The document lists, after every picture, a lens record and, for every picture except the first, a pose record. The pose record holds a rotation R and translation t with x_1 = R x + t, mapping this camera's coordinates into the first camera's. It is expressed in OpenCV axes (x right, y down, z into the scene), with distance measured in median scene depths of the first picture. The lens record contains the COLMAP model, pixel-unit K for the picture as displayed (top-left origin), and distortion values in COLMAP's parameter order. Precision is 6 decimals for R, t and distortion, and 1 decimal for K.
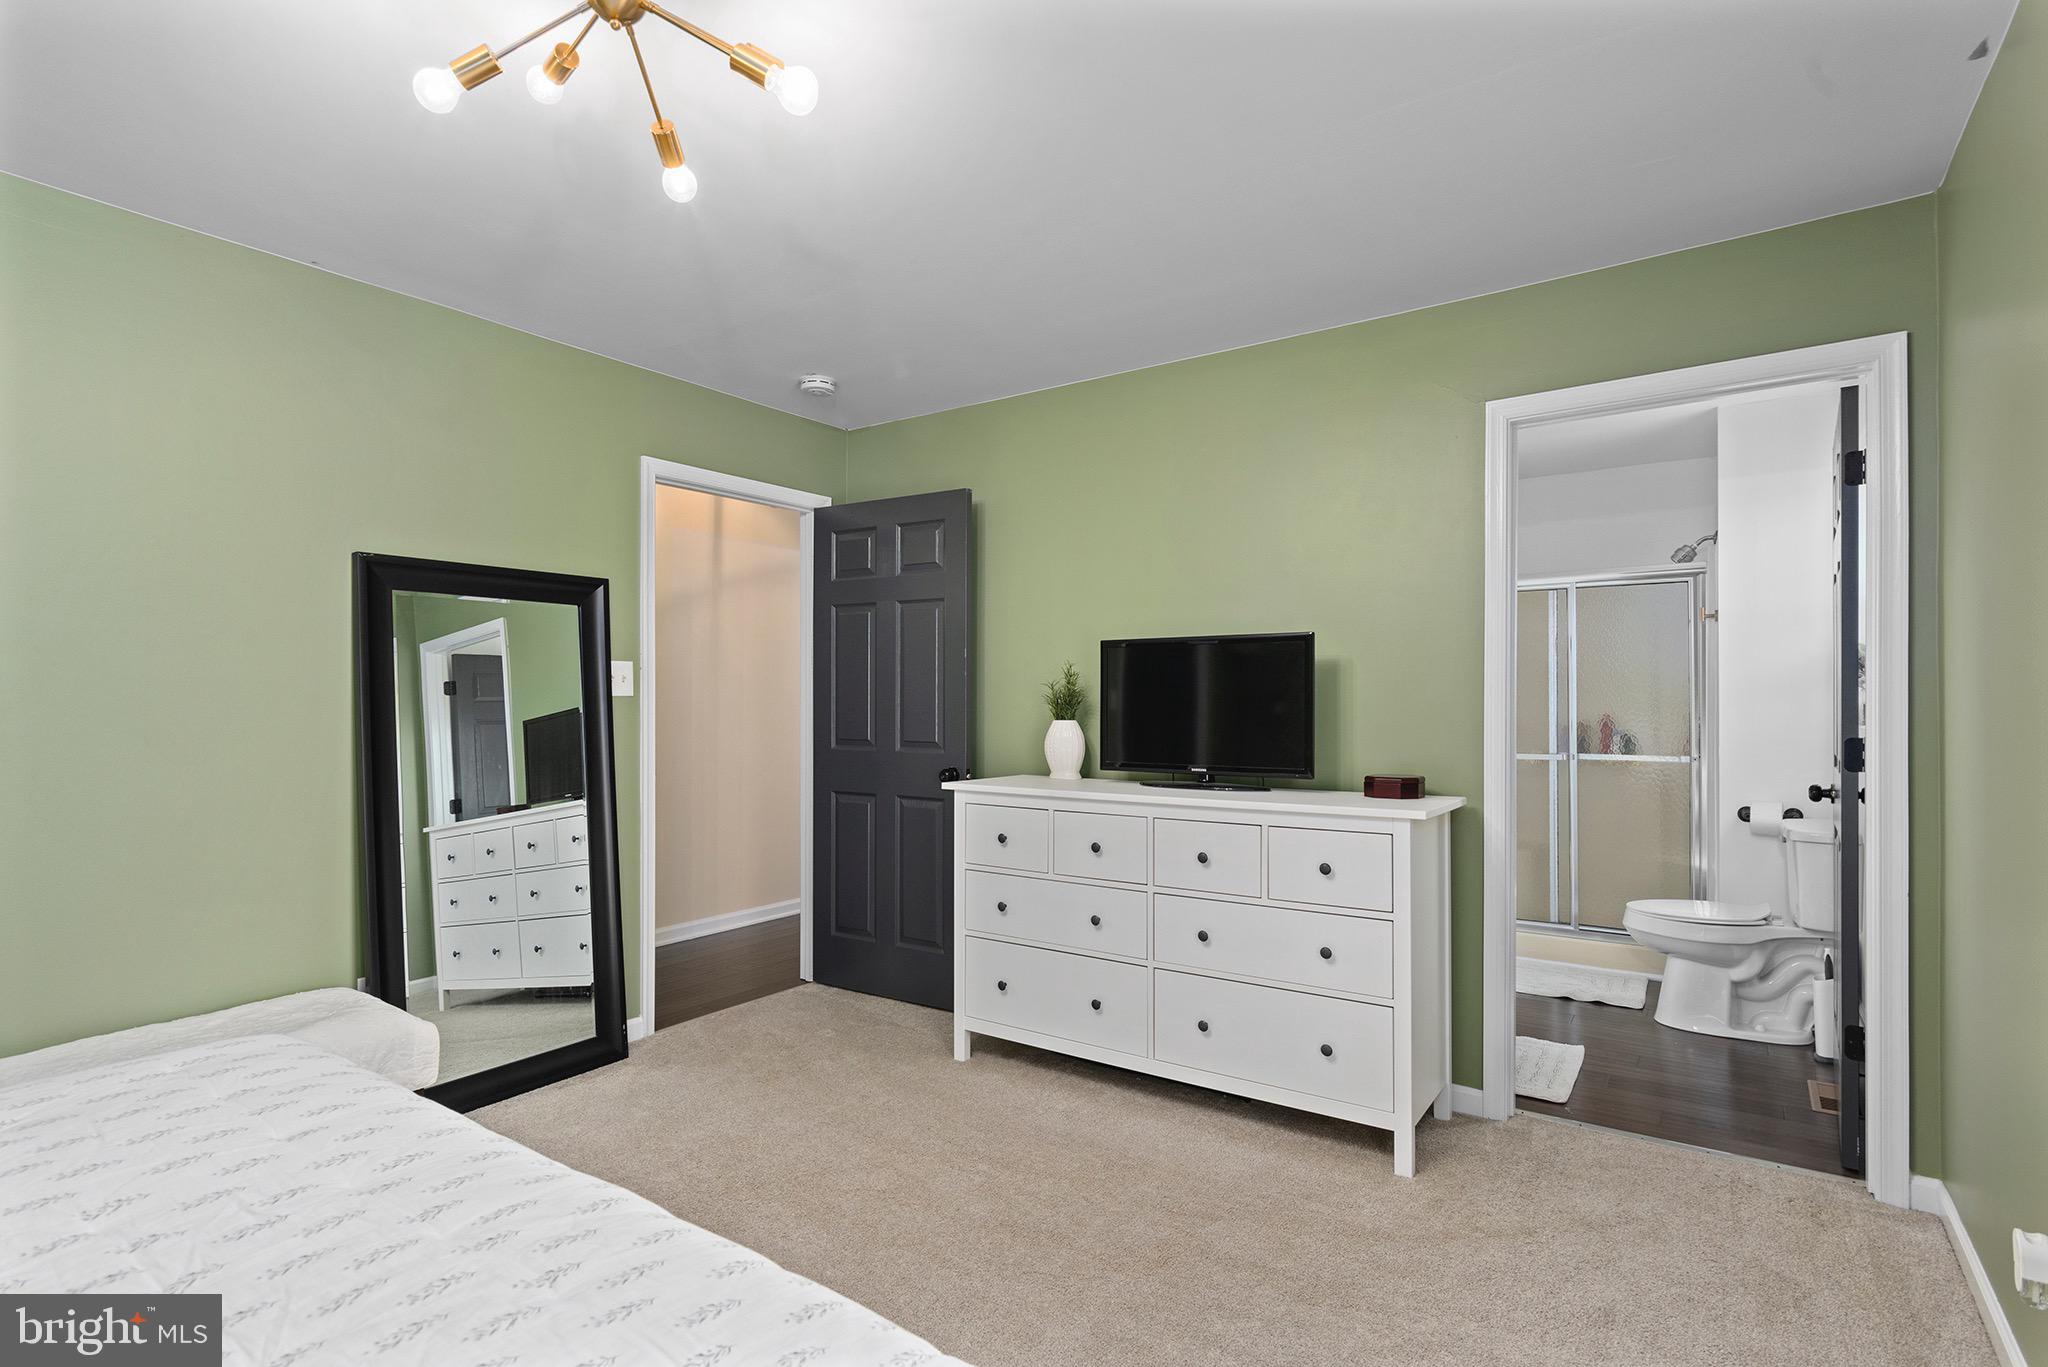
lens RADIAL K [[1011.3, 0, 1030.7], [0, 1011.3, 704.2], [0, 0, 1]] dist [0.003964, -0.000598]
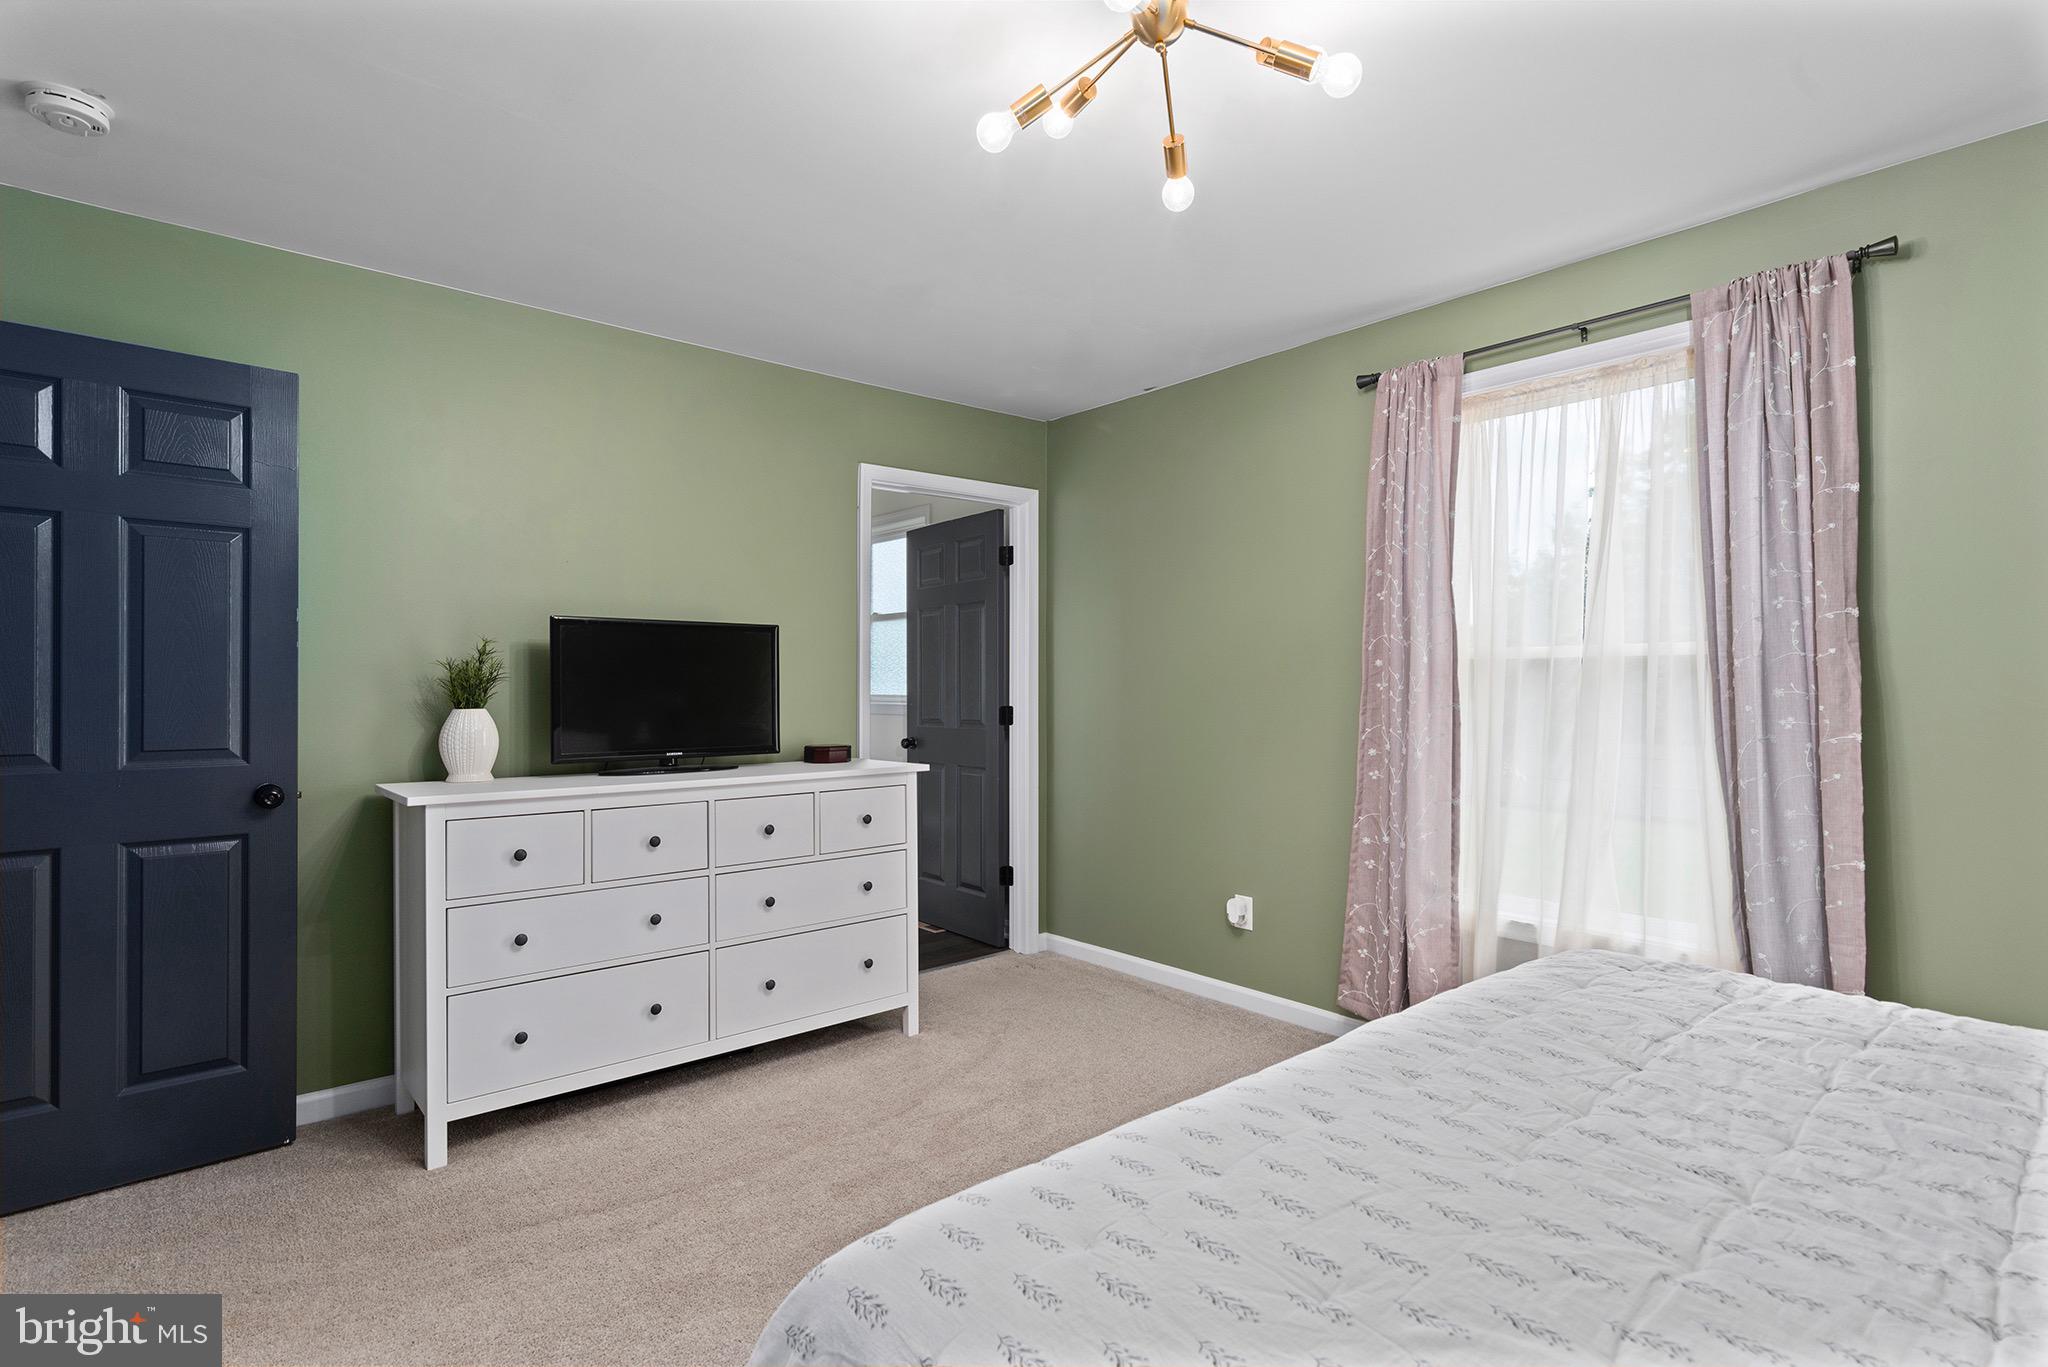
lens RADIAL K [[1011.3, 0, 1016.0], [0, 1011.3, 690.6], [0, 0, 1]] dist [0.003964, -0.000598]
pose [[0.257733, -0.008559, 0.966178, -0.679253], [0.002561, 0.999963, 0.008175, -0.004052], [-0.966213, 0.000368, 0.257745, 0.394931]]
